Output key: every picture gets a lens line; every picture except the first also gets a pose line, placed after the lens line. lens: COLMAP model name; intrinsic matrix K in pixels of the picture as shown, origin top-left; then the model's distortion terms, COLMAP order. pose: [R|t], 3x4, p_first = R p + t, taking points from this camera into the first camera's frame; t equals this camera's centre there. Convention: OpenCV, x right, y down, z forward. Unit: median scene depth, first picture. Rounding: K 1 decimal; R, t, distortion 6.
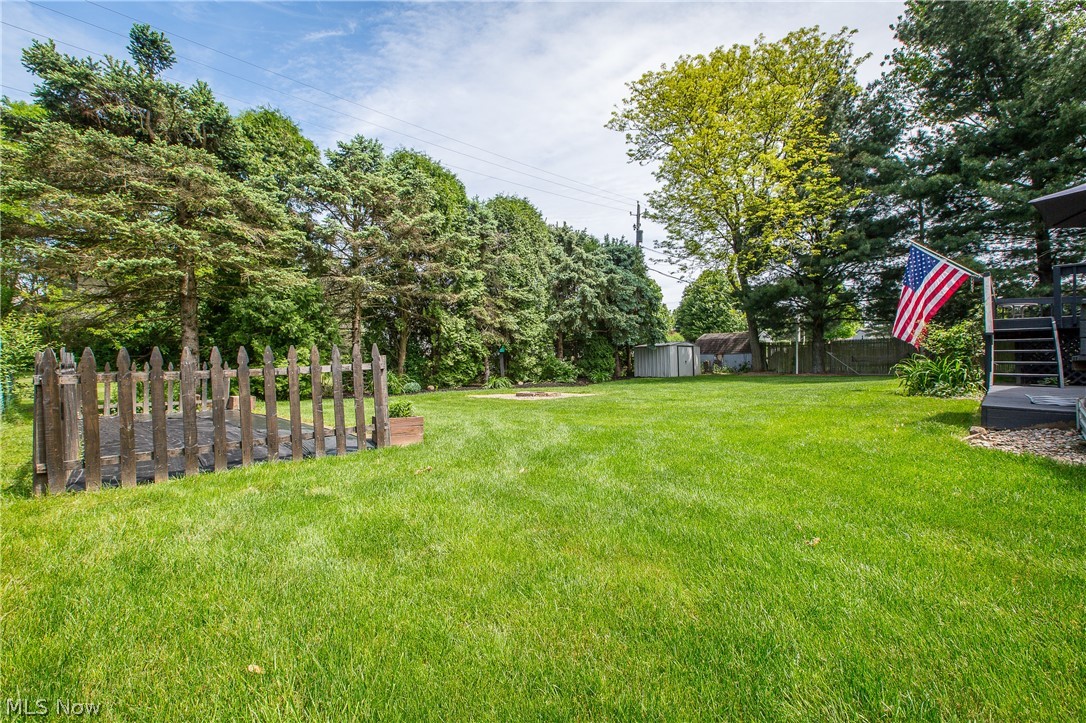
lens RADIAL K [[484.8, 0, 545.6], [0, 484.8, 366.0], [0, 0, 1]] dist [-0.000235, -0.000255]
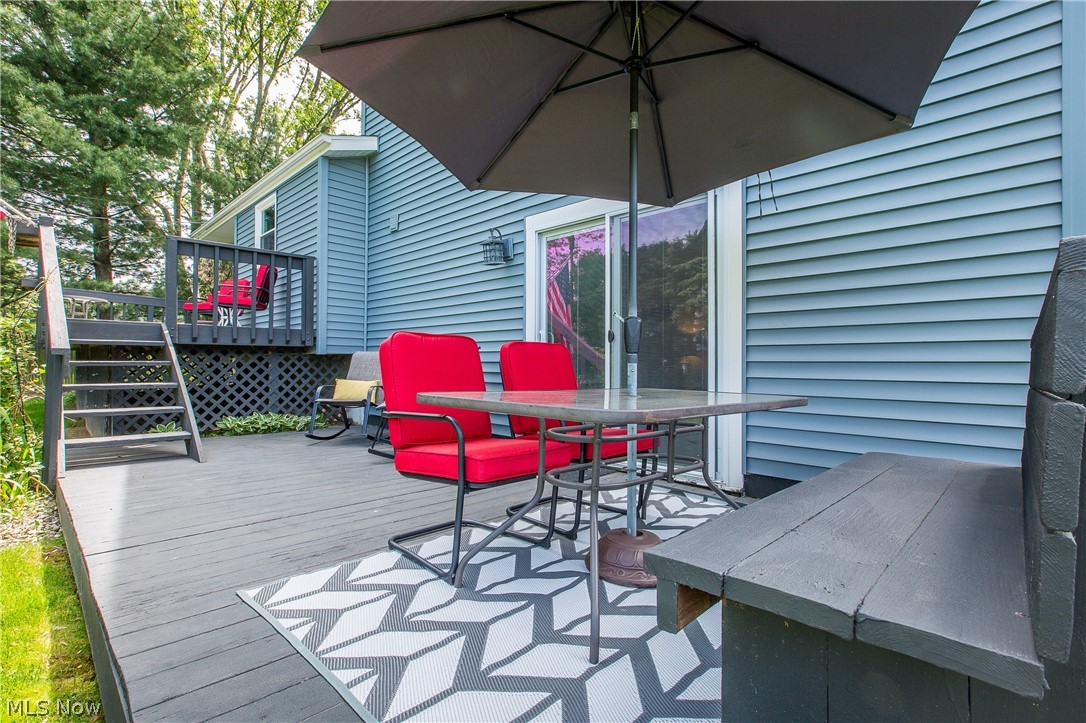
lens RADIAL K [[484.8, 0, 545.6], [0, 484.8, 366.0], [0, 0, 1]] dist [-0.000235, -0.000255]
pose [[0.003383, 0.007178, 0.999969, 0.488102], [-0.014131, 0.999875, -0.007129, -0.054107], [-0.999894, -0.014106, 0.003484, 0.564988]]
